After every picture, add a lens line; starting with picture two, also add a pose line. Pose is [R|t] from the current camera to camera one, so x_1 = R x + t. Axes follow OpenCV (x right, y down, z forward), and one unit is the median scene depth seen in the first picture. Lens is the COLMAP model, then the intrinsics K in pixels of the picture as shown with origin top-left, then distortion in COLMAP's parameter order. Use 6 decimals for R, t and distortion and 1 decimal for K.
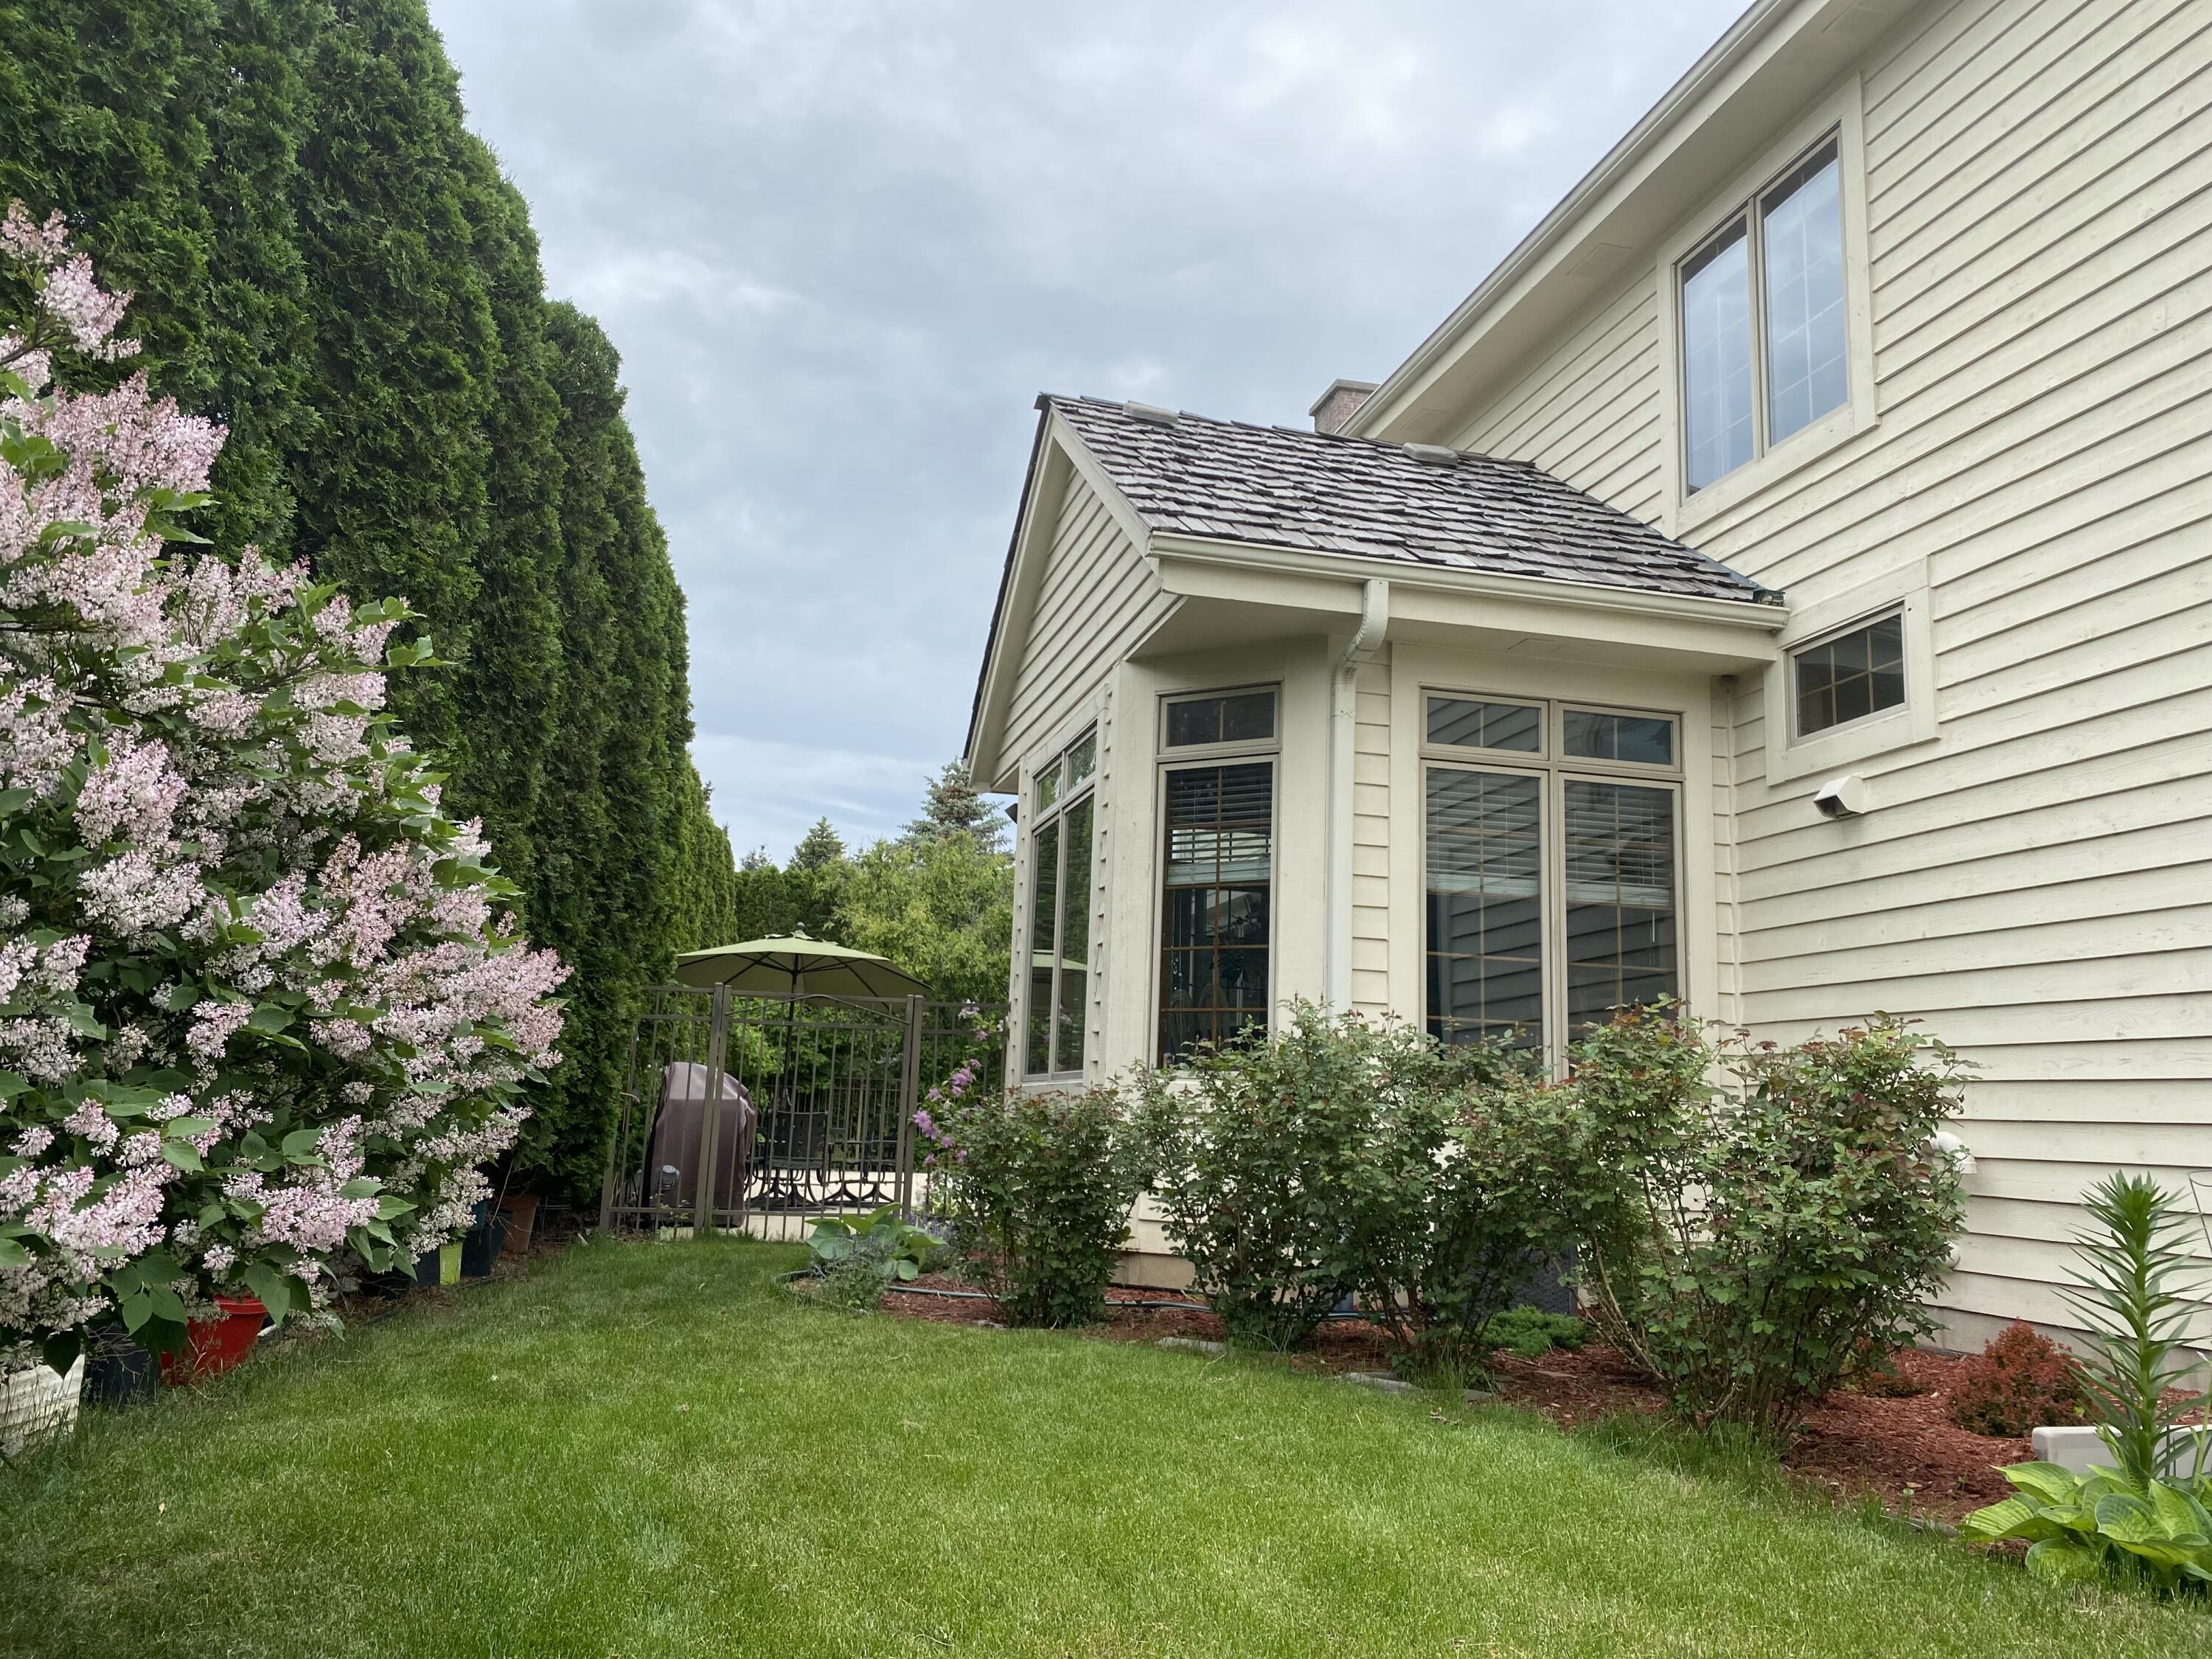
lens RADIAL K [[1672.6, 0, 1111.4], [0, 1672.6, 823.7], [0, 0, 1]] dist [0.002998, -0.022949]
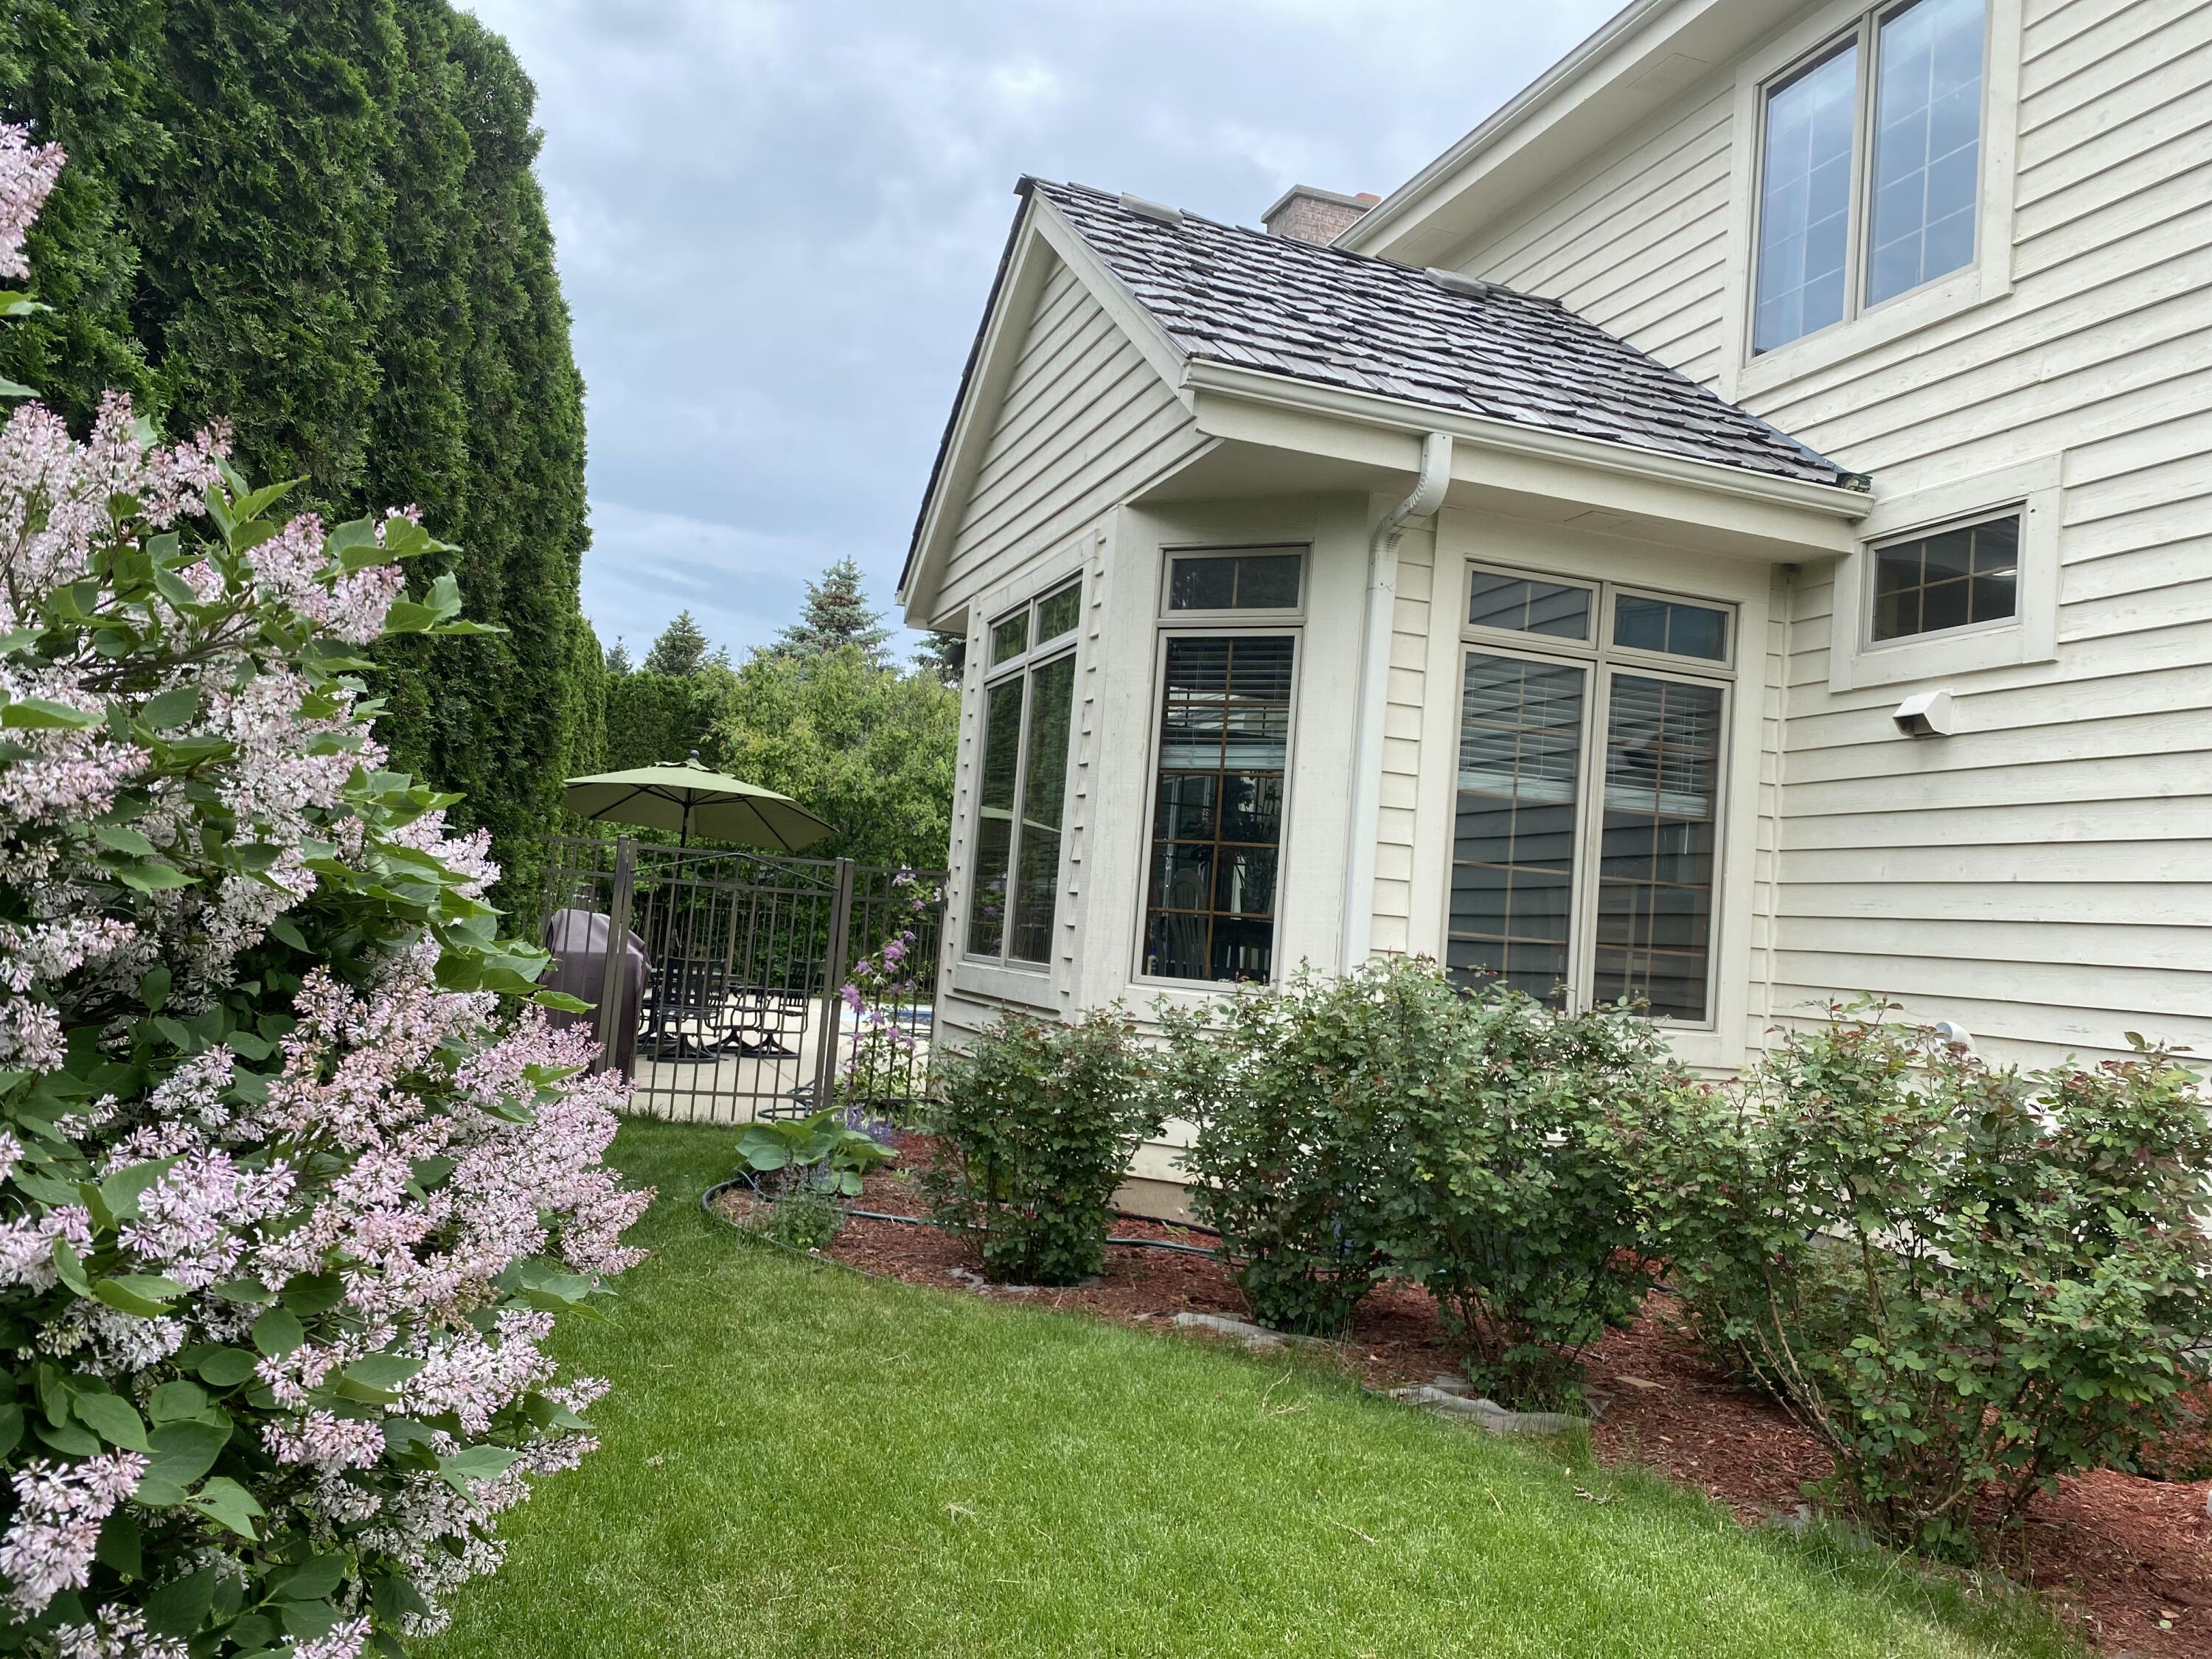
lens RADIAL K [[1672.6, 0, 1110.3], [0, 1672.6, 829.7], [0, 0, 1]] dist [0.002998, -0.022949]
pose [[0.995077, 0.047268, 0.087110, -0.071066], [-0.057155, 0.991749, 0.114748, -0.031009], [-0.080967, -0.119162, 0.989568, 0.129598]]
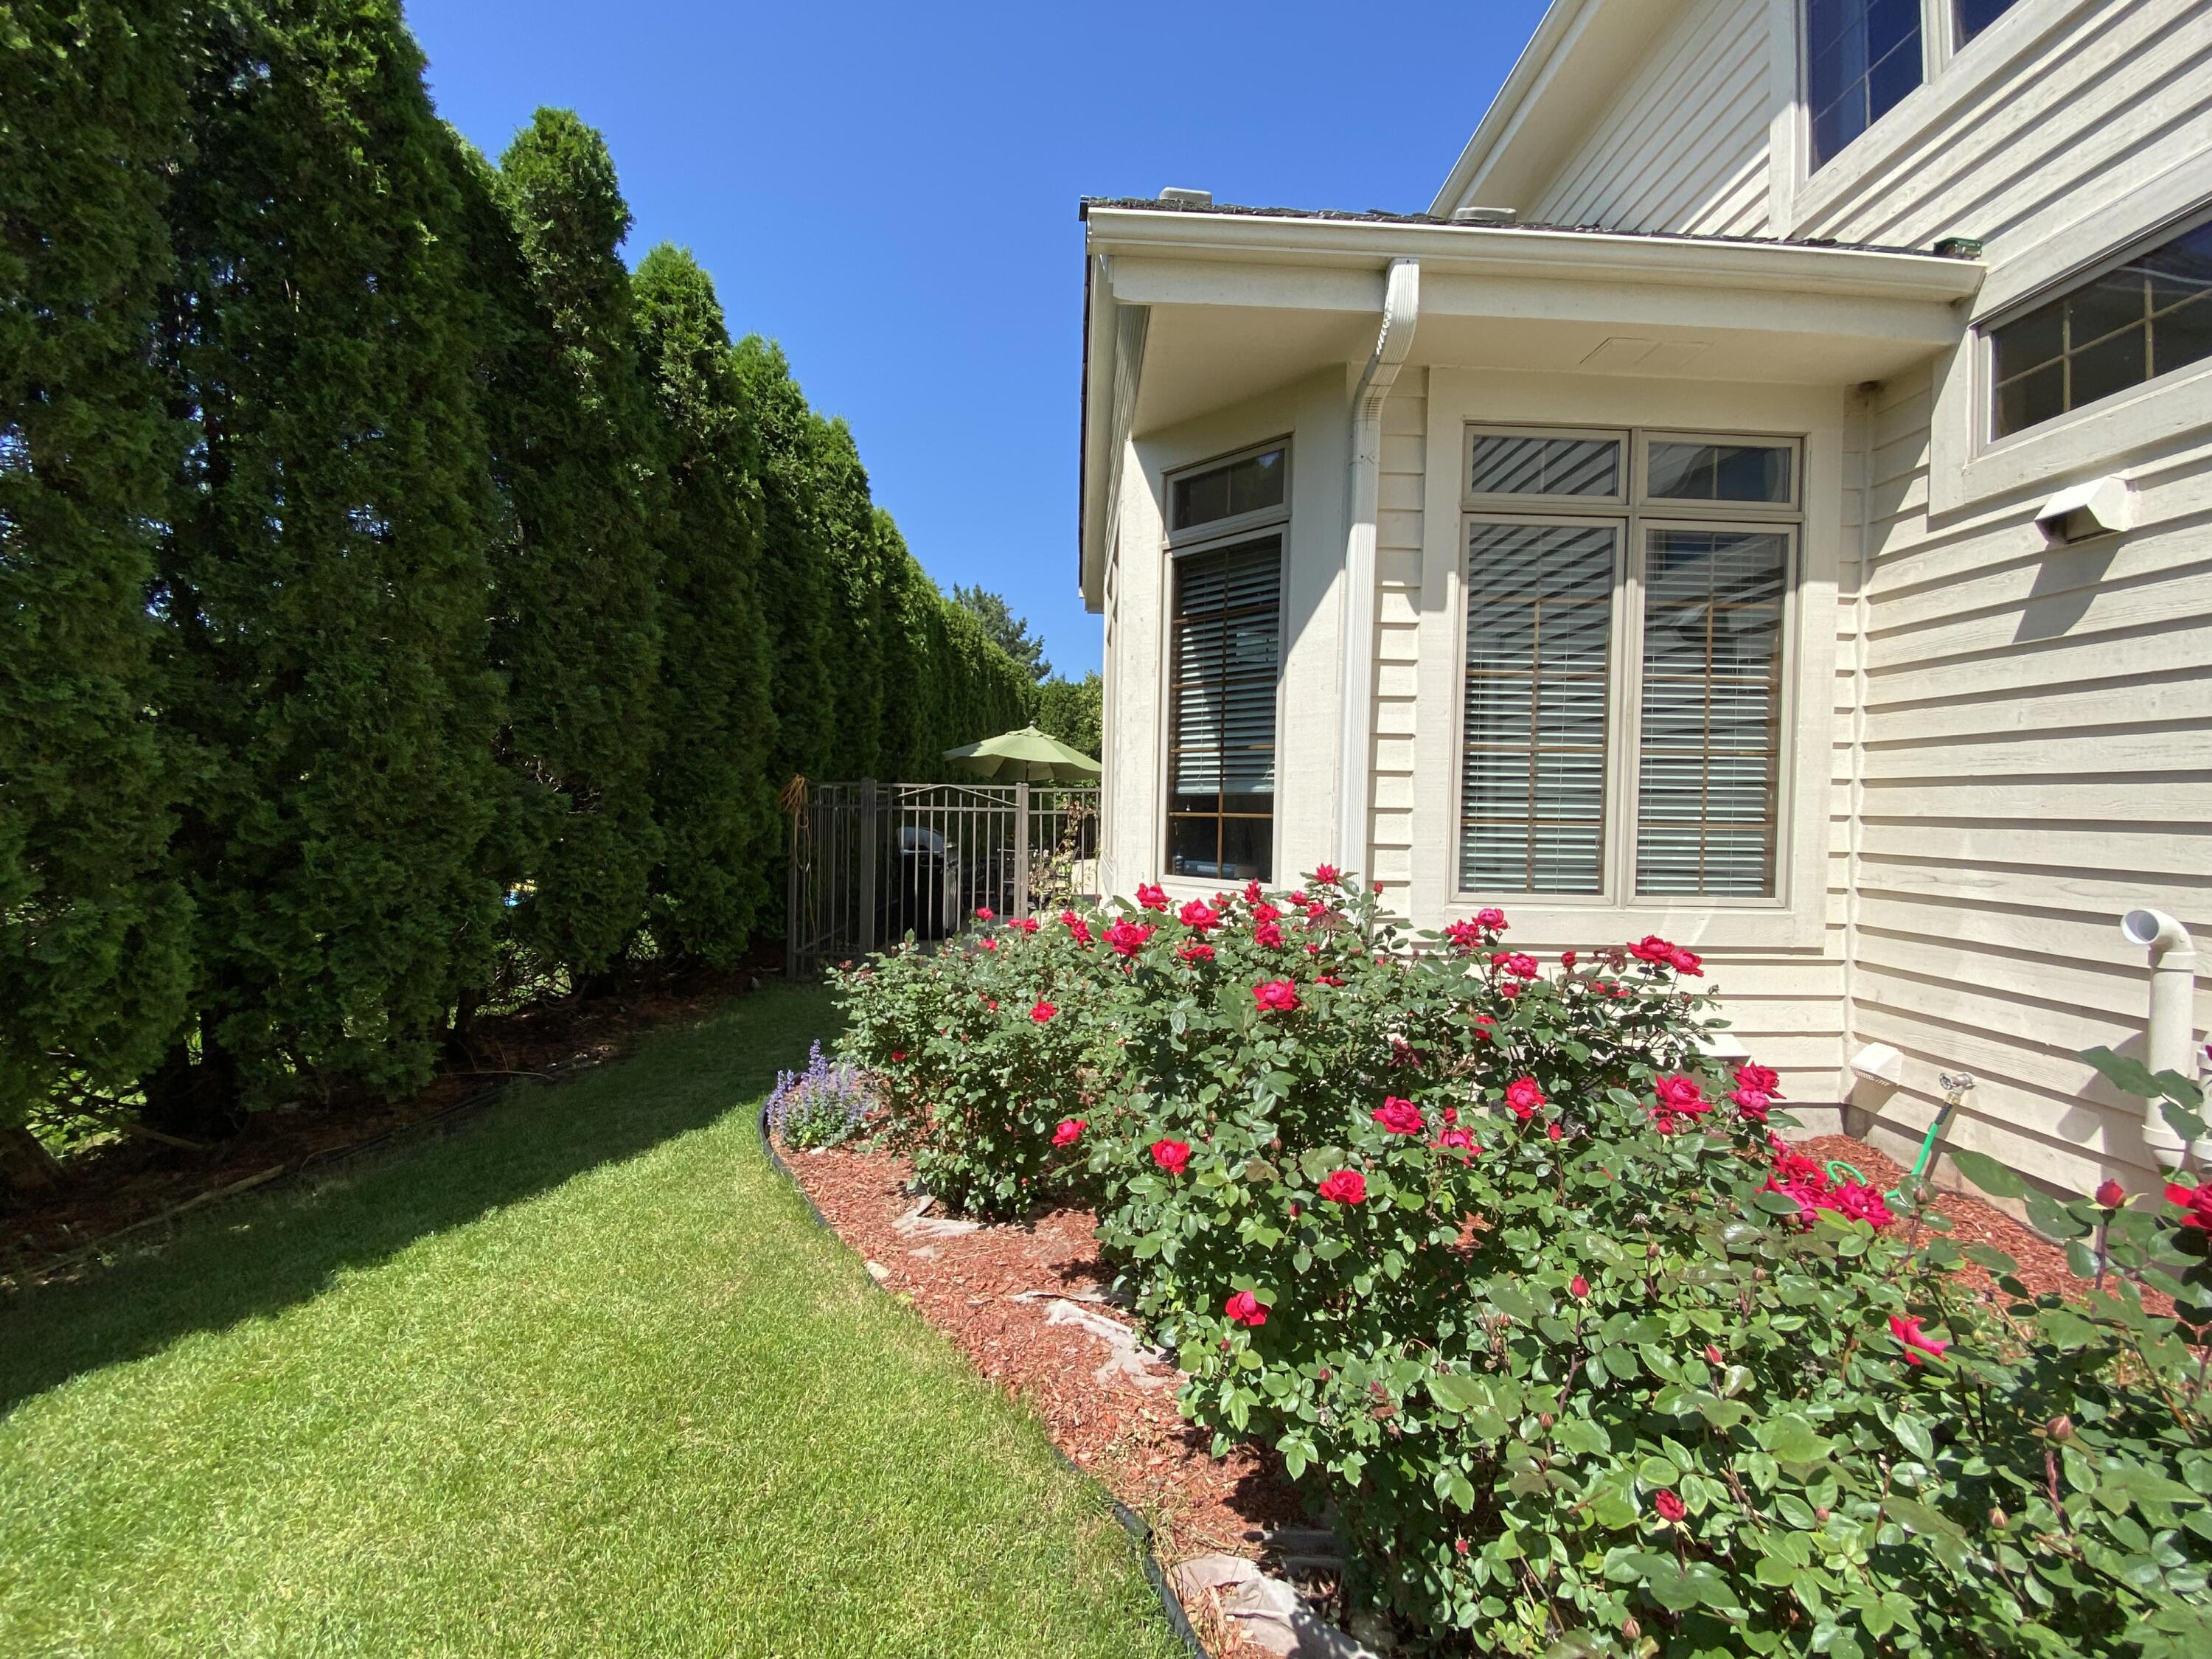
lens RADIAL K [[913.4, 0, 1104.5], [0, 913.4, 835.4], [0, 0, 1]] dist [-0.014551, -0.000083]
pose [[0.977652, -0.015159, -0.209685, 0.102181], [0.057007, 0.979143, 0.195010, 0.019550], [0.202355, -0.202605, 0.958125, 0.495175]]
